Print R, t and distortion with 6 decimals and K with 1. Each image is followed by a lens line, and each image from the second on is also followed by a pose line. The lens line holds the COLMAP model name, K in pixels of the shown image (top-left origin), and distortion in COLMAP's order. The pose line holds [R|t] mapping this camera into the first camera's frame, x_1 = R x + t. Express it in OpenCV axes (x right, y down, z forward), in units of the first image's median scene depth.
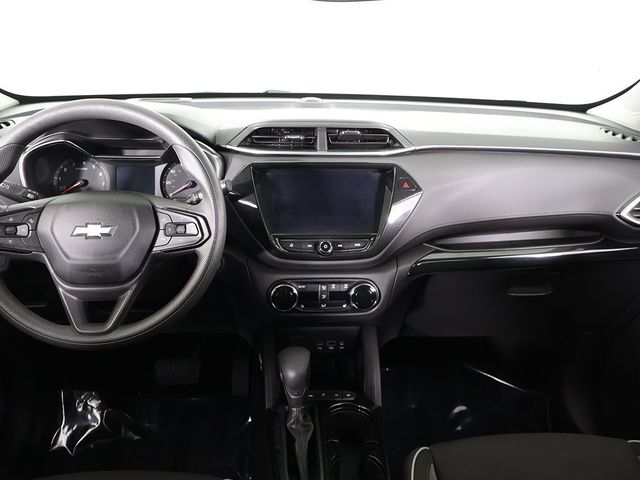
lens RADIAL K [[607.5, 0, 318.2], [0, 607.5, 243.0], [0, 0, 1]] dist [-0.018254, 0.000000]
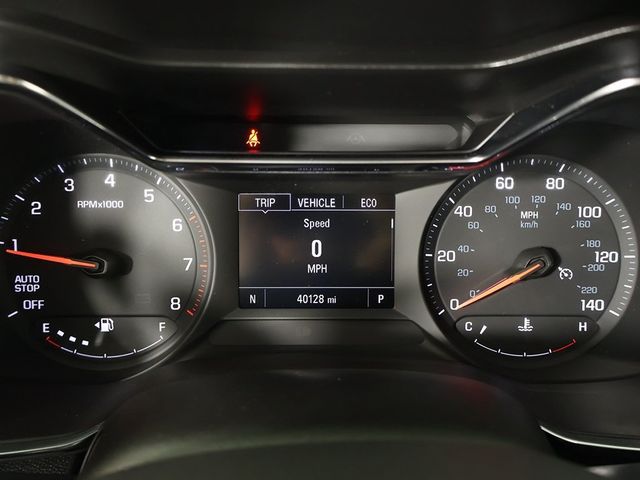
lens RADIAL K [[578.0, 0, 321.5], [0, 578.0, 239.9], [0, 0, 1]] dist [-0.006419, -0.000281]
pose [[0.998818, -0.000636, -0.048602, -0.316894], [0.002444, 0.999307, 0.037146, -0.127376], [0.048545, -0.037221, 0.998127, 0.841745]]
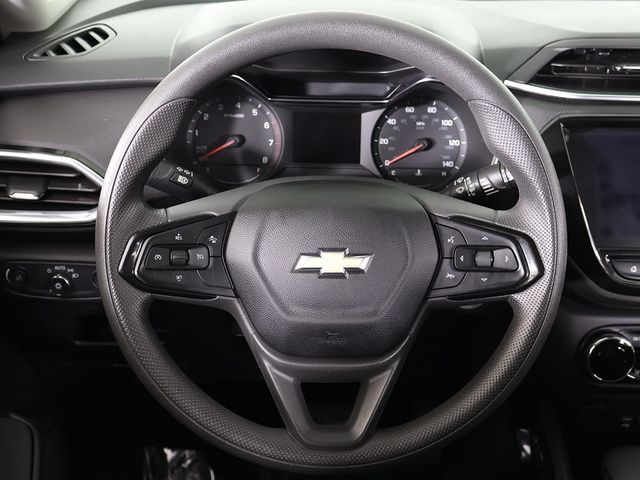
lens RADIAL K [[885.2, 0, 317.0], [0, 885.2, 237.1], [0, 0, 1]] dist [0.025793, 0.000000]
pose [[0.997976, 0.021090, -0.059999, -0.284932], [-0.014733, 0.994417, 0.104487, -0.106207], [0.061868, -0.103392, 0.992715, 0.180523]]
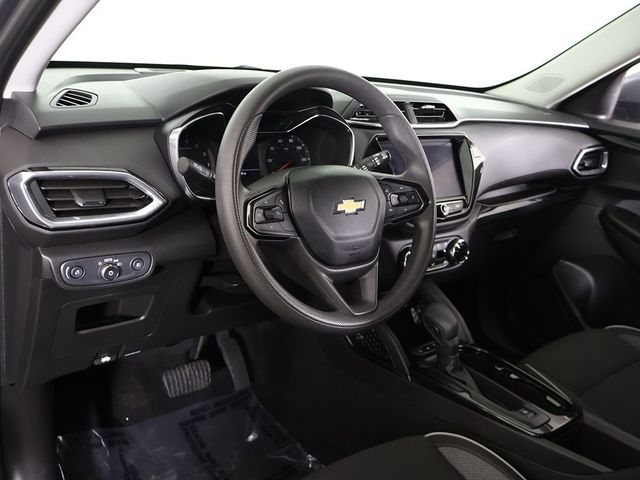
lens RADIAL K [[607.5, 0, 316.0], [0, 607.5, 241.0], [0, 0, 1]] dist [-0.018254, 0.000000]
pose [[0.820443, -0.119091, 0.559187, -0.799489], [0.114048, 0.992499, 0.044042, -0.011208], [-0.560238, 0.027640, 0.827871, 0.215029]]
